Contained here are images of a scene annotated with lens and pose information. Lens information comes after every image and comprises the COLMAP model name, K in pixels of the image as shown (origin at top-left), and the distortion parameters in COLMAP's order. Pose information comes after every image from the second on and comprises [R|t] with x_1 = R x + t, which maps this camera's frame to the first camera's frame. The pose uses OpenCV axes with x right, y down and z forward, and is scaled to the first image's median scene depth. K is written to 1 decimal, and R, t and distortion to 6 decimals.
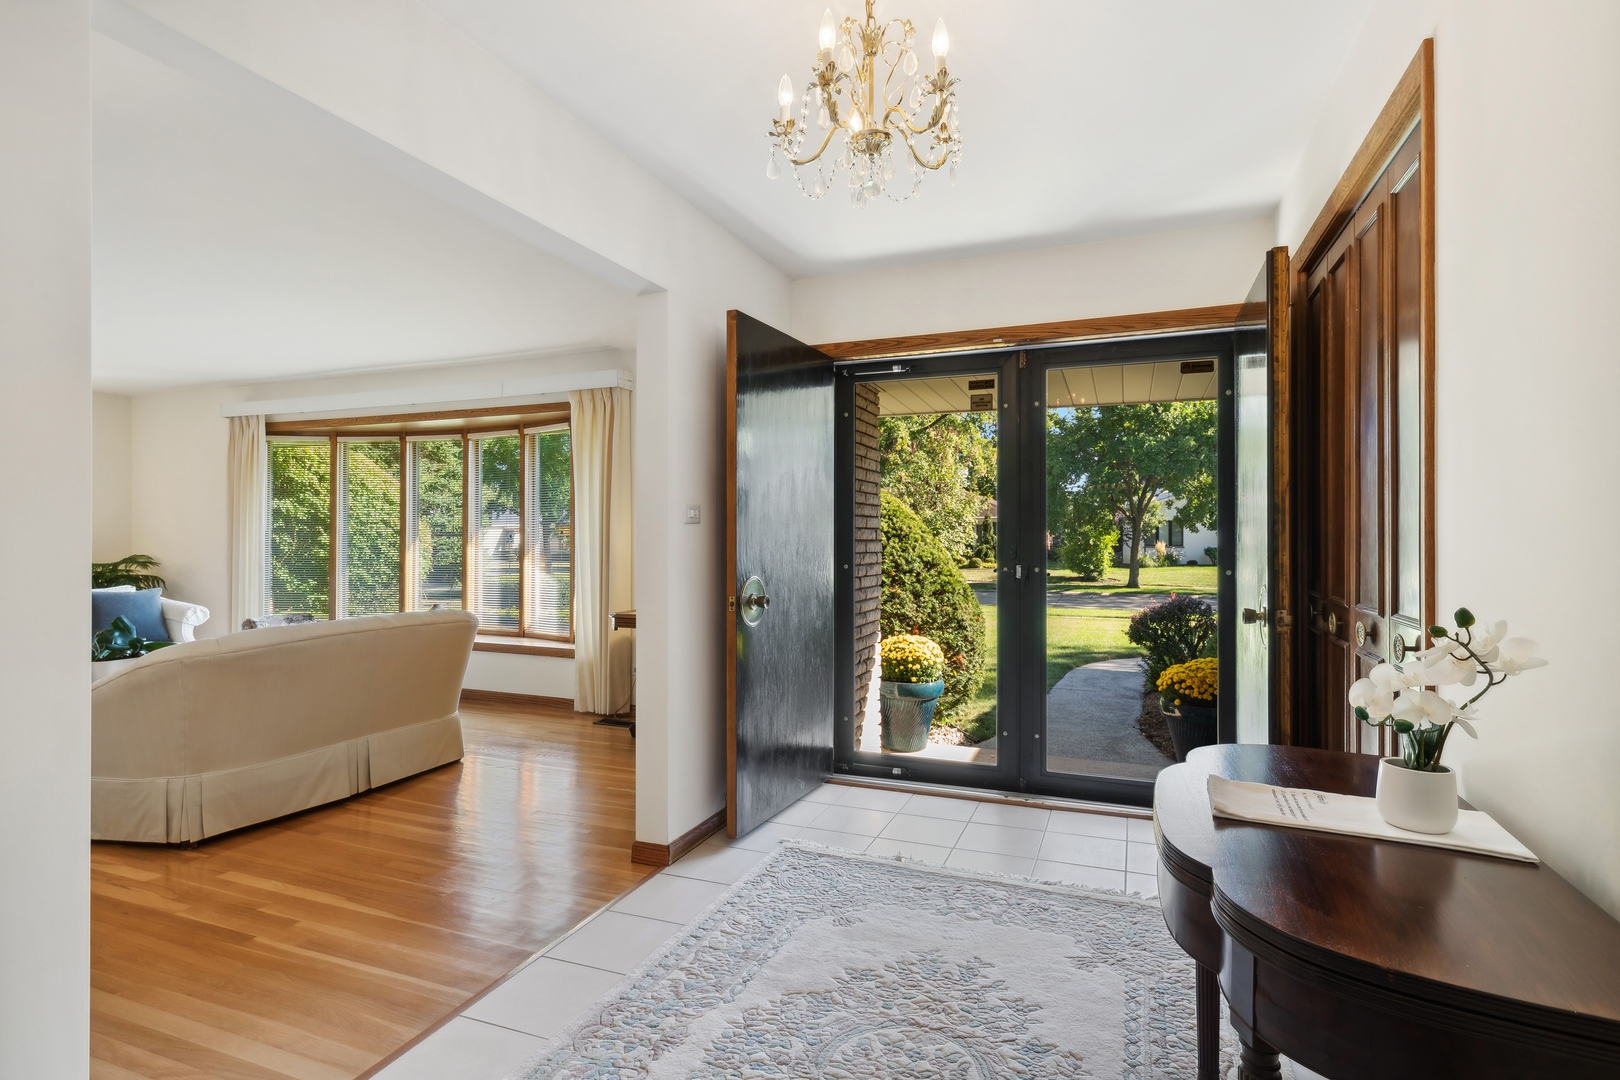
lens RADIAL K [[790.8, 0, 808.5], [0, 790.8, 532.7], [0, 0, 1]] dist [-0.000097, 0.000475]
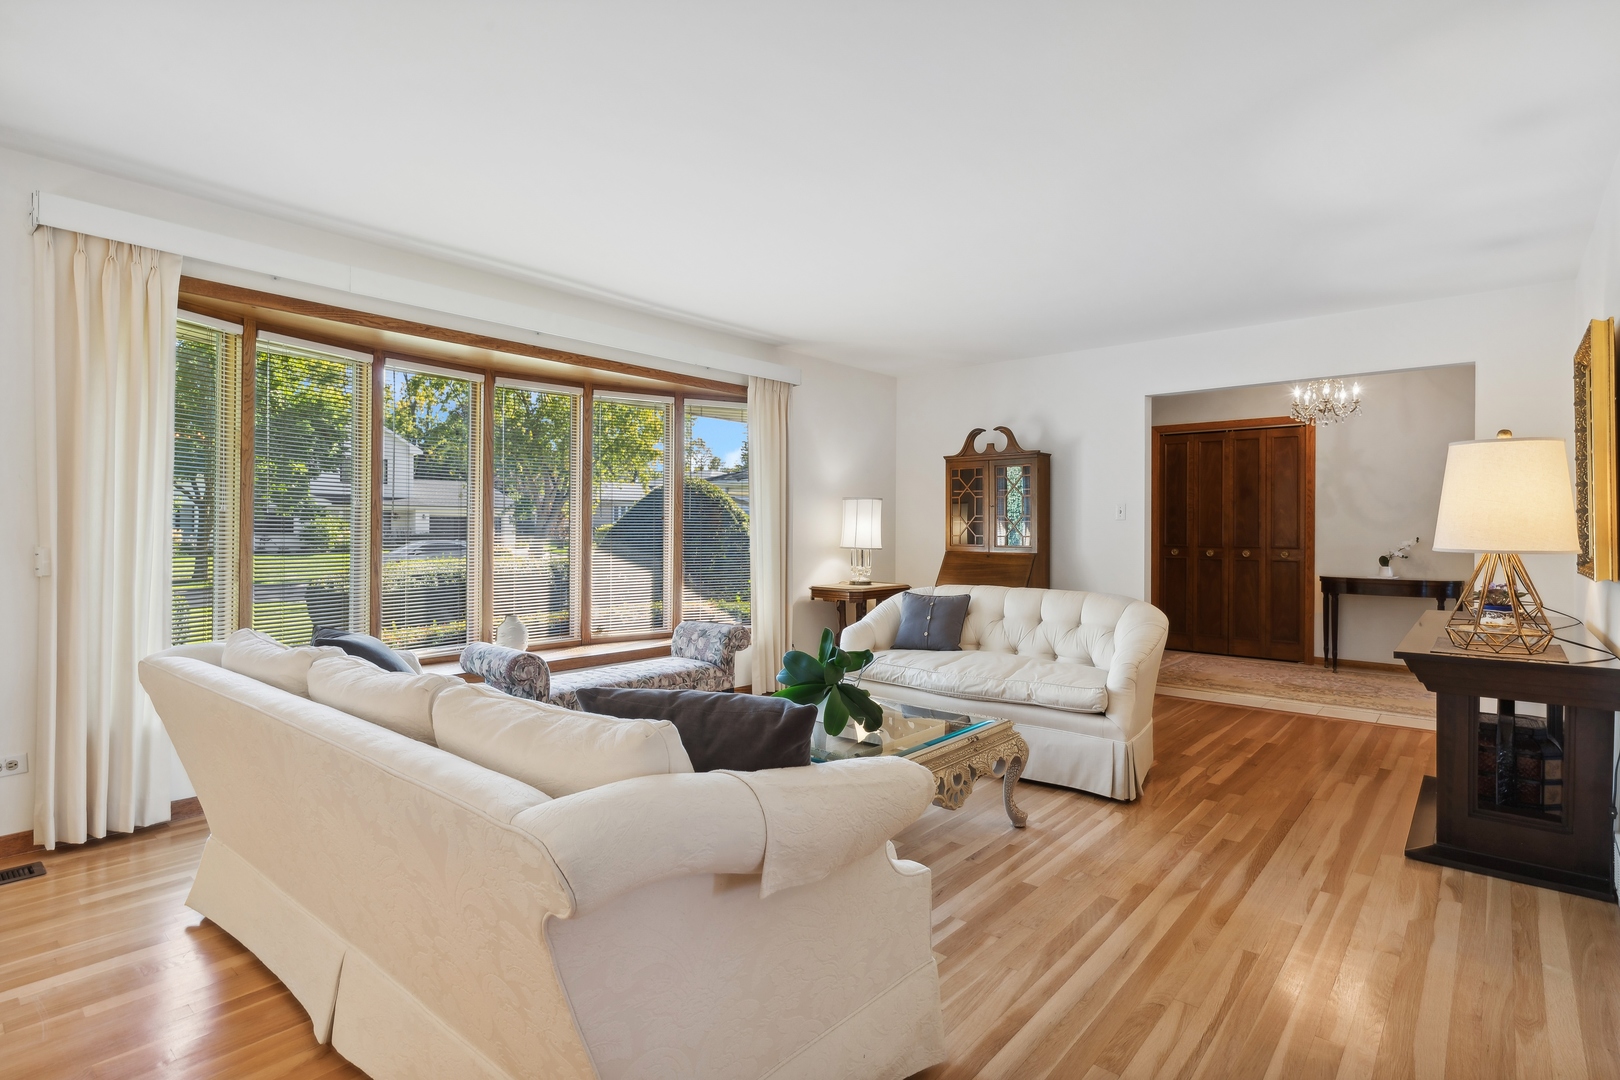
lens RADIAL K [[790.8, 0, 816.4], [0, 790.8, 526.1], [0, 0, 1]] dist [-0.000097, 0.000475]
pose [[0.338507, -0.001787, 0.940962, -1.052438], [-0.003781, 0.999988, 0.003259, 0.005989], [-0.940956, -0.004661, 0.338496, 0.509902]]
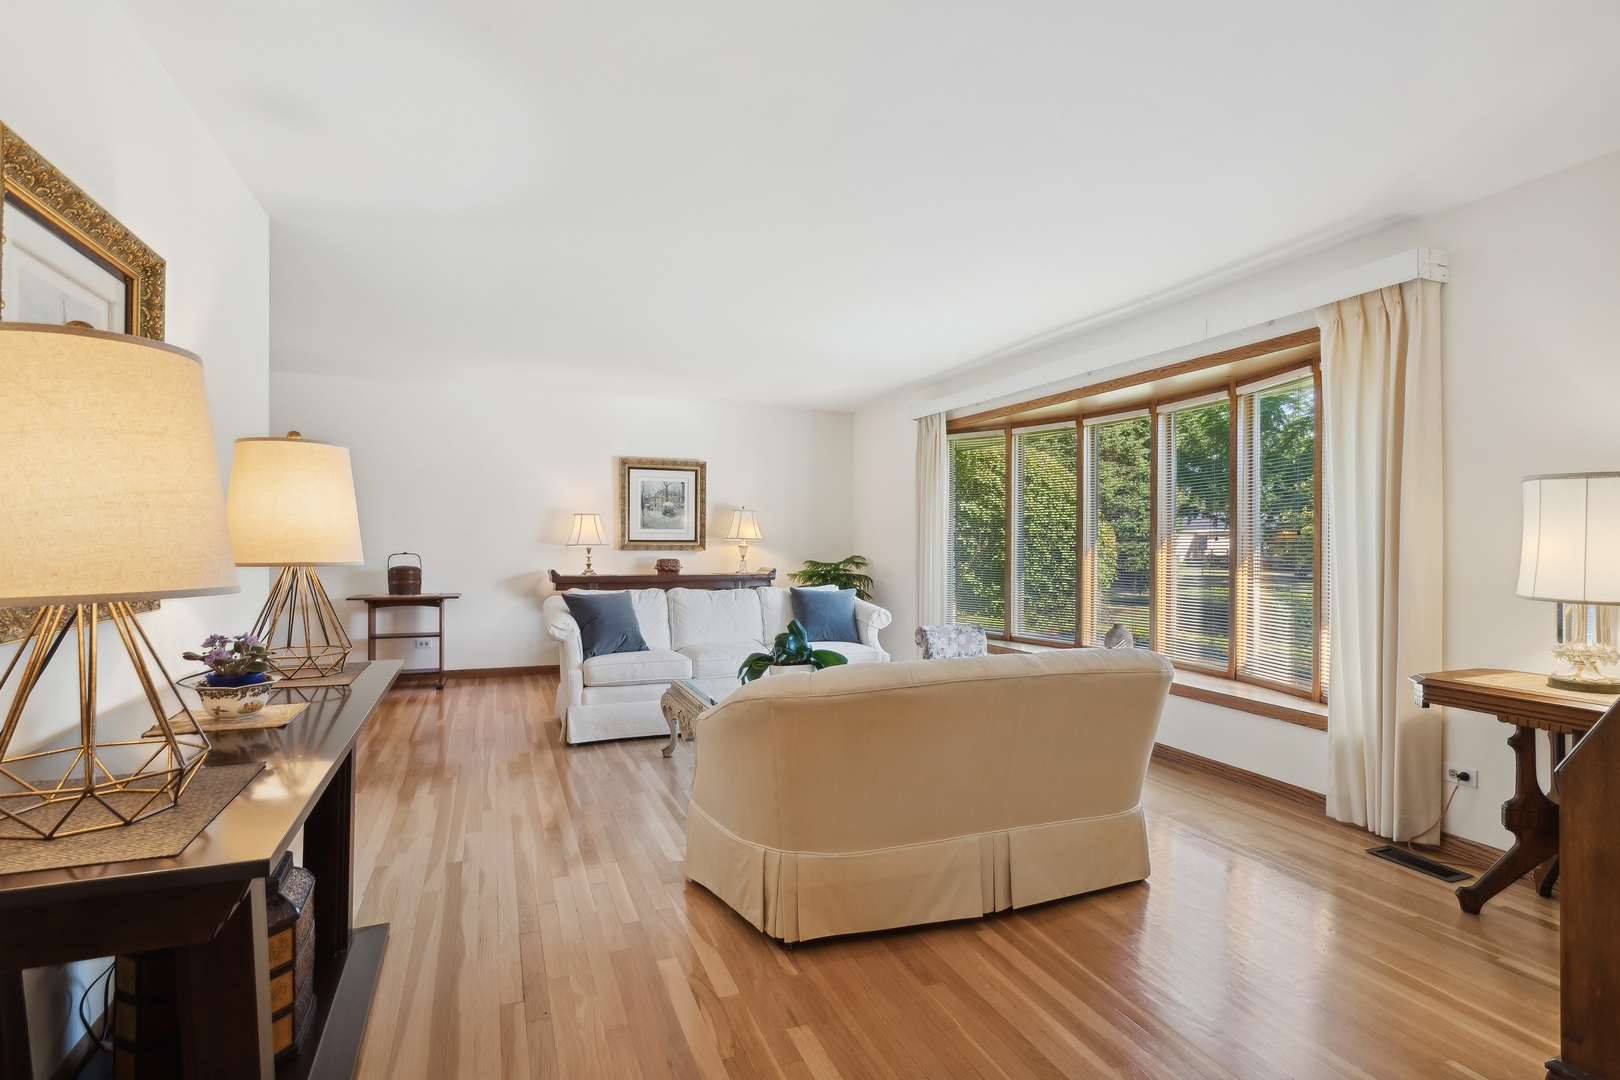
lens RADIAL K [[790.8, 0, 812.5], [0, 790.8, 541.6], [0, 0, 1]] dist [-0.000097, 0.000475]
pose [[0.683189, 0.002924, -0.730236, -0.101025], [0.000048, 0.999992, 0.004050, 0.004606], [0.730242, -0.002802, 0.683183, 0.235672]]
